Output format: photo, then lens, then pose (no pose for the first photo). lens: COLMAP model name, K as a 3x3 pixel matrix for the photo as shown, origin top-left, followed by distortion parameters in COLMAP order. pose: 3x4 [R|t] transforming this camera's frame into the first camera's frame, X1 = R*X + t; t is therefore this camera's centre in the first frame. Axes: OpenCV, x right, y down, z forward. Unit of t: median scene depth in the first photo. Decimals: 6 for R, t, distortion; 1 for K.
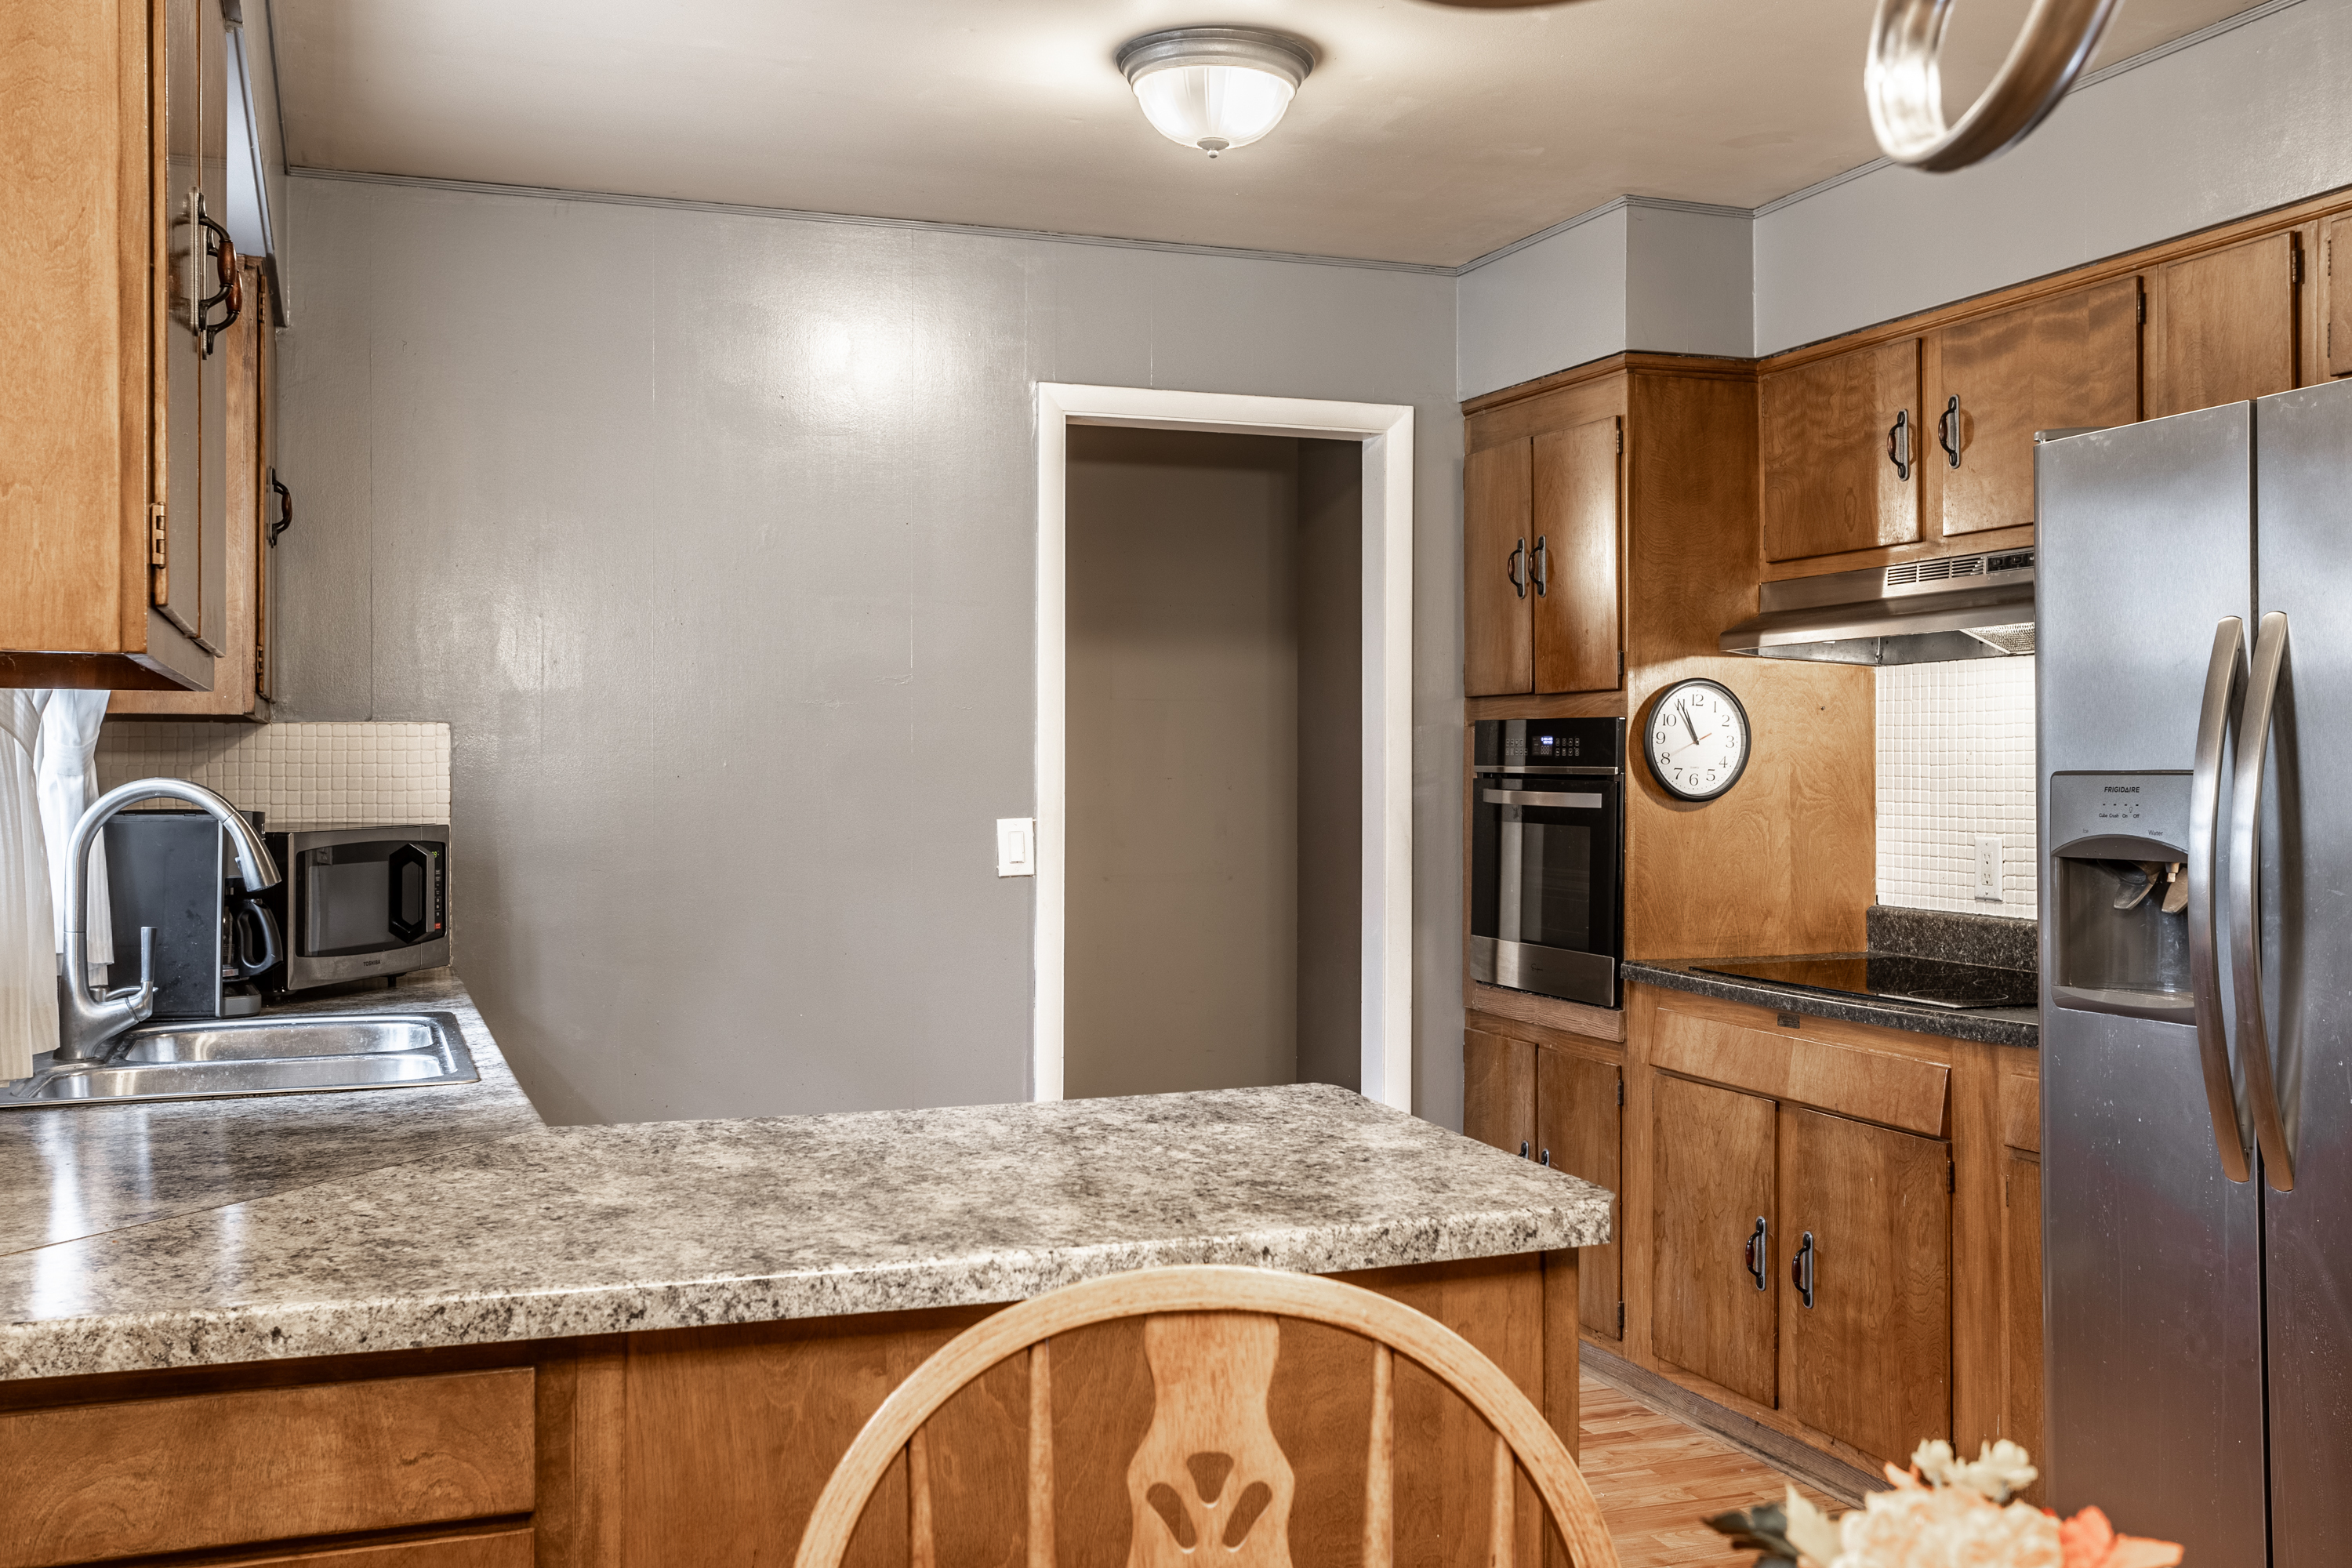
lens RADIAL K [[2197.5, 0, 1176.0], [0, 2197.5, 784.0], [0, 0, 1]] dist [0.000182, 0.005749]
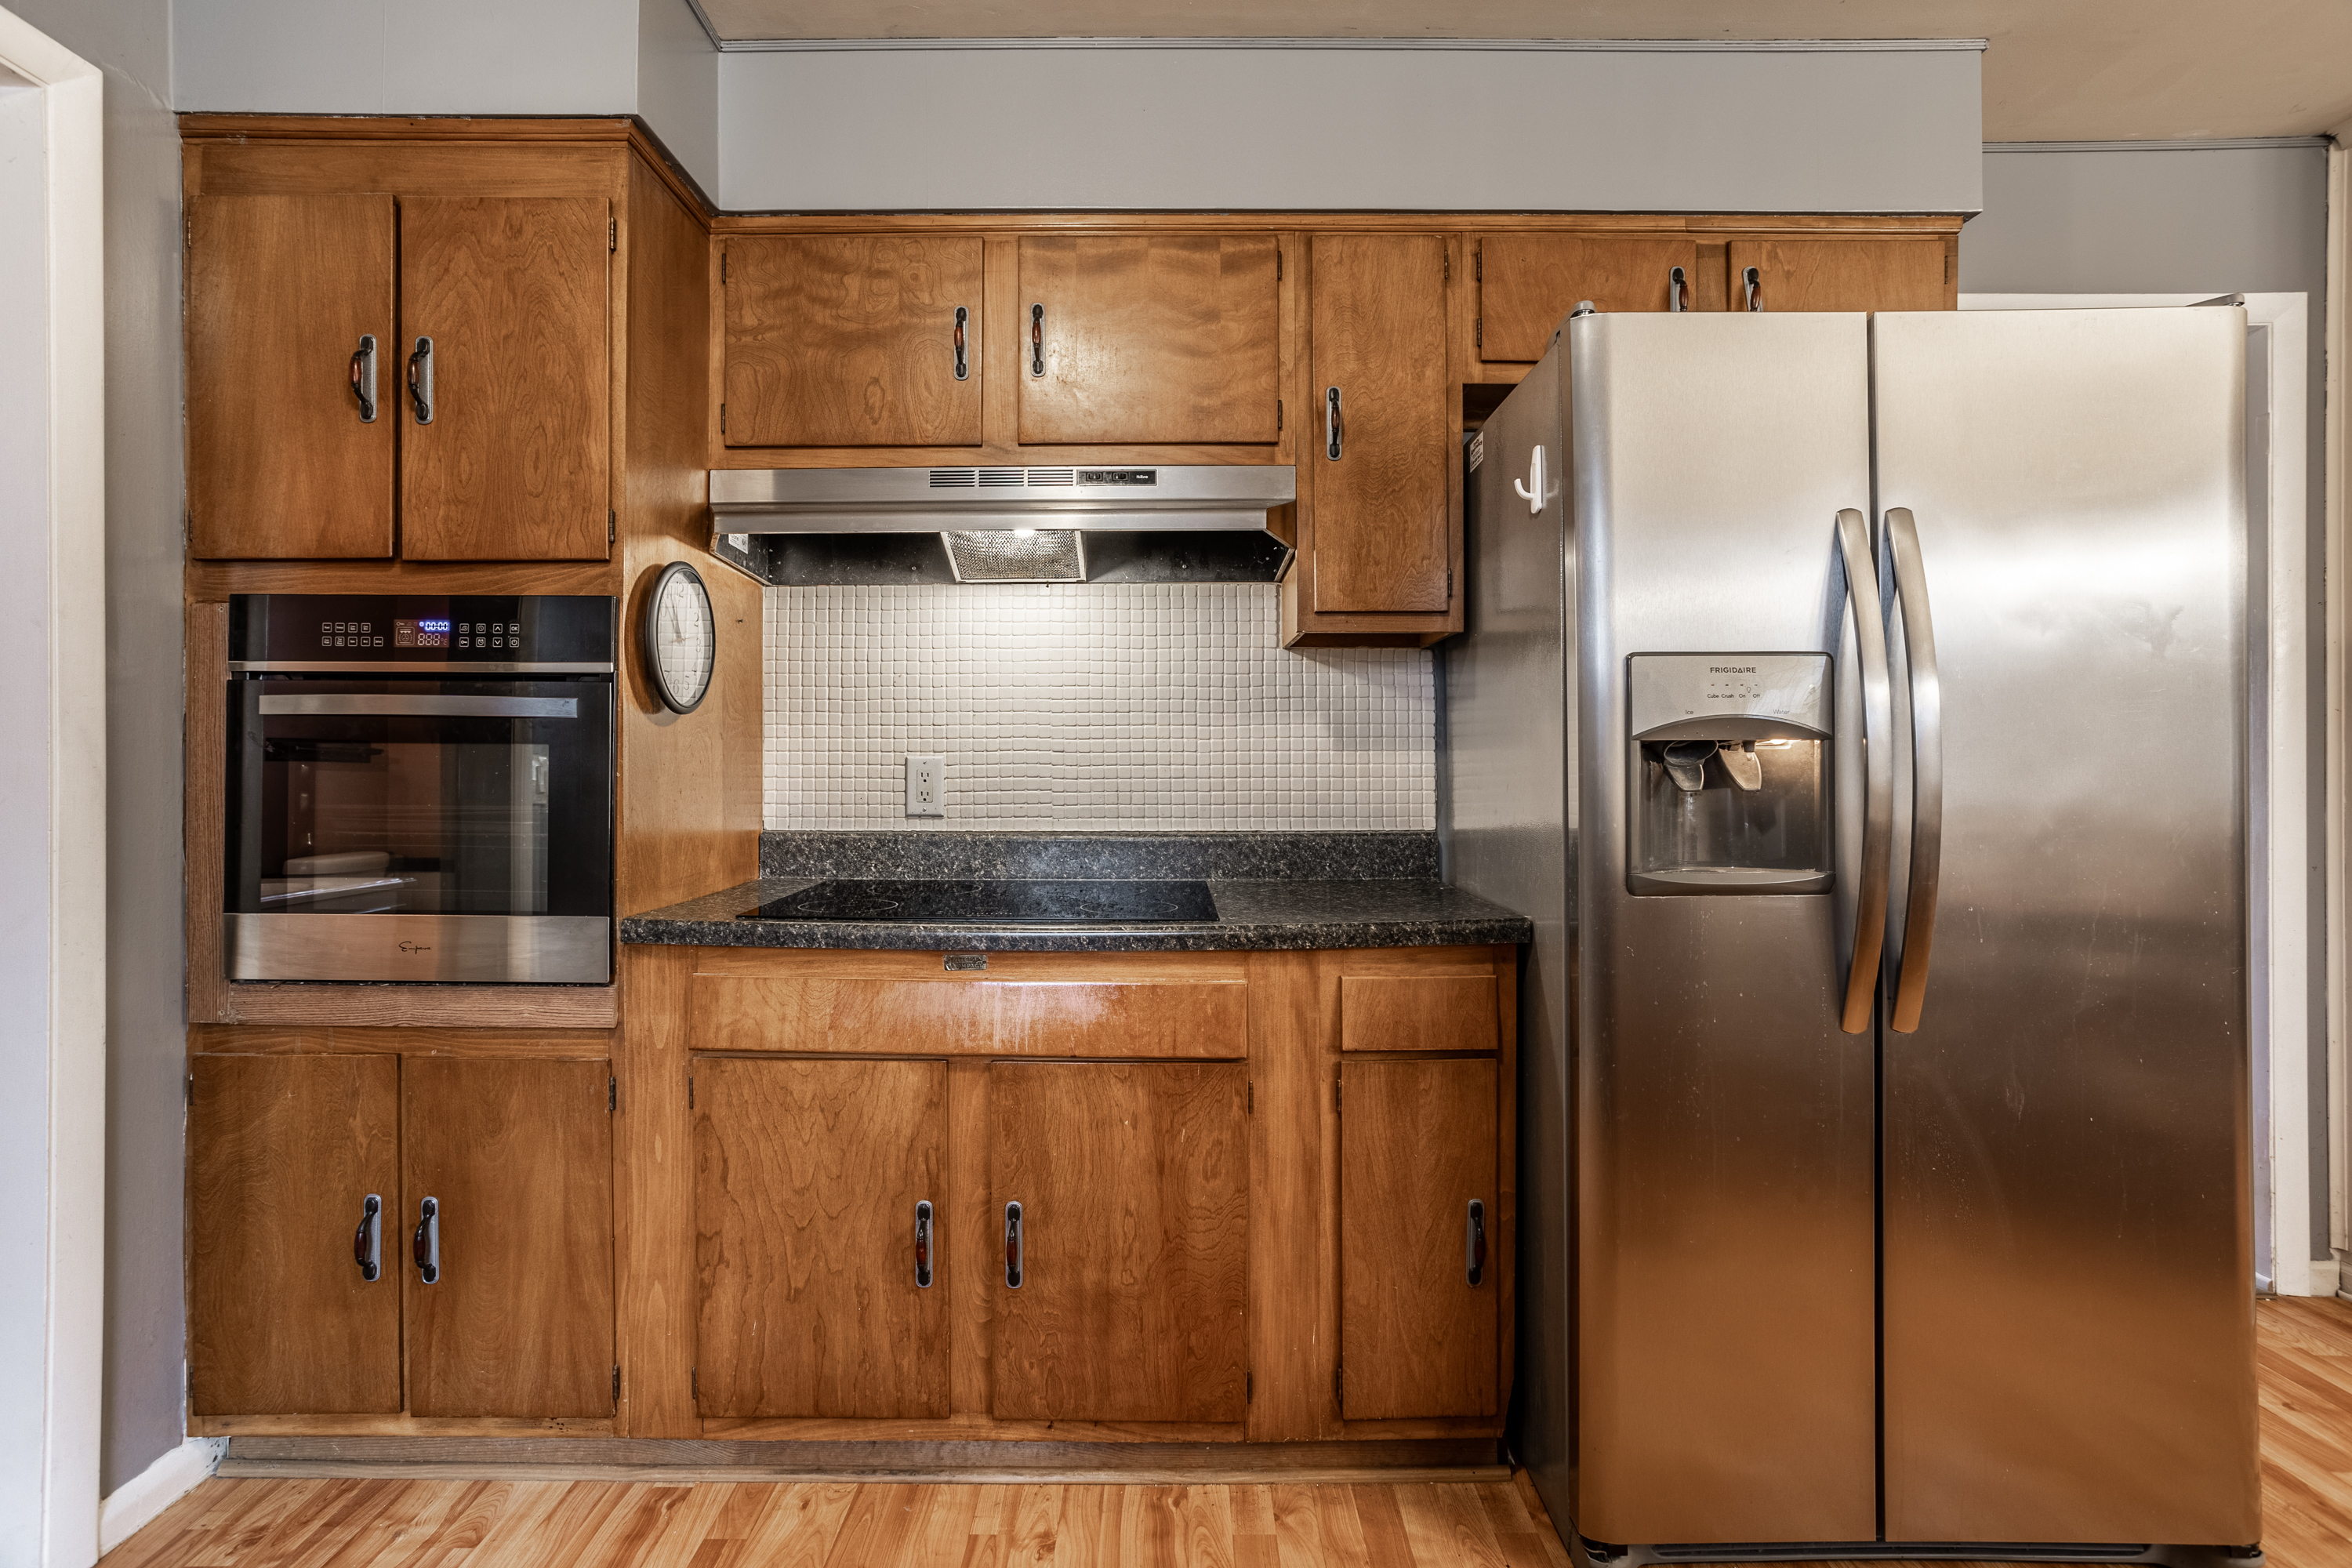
lens RADIAL K [[1133.8, 0, 1168.8], [0, 1133.8, 767.9], [0, 0, 1]] dist [-0.059206, 0.038368]
pose [[0.352702, -0.005227, 0.935721, -0.096789], [0.007087, 0.999971, 0.002915, 0.030494], [-0.935709, 0.005603, 0.352729, 0.738286]]
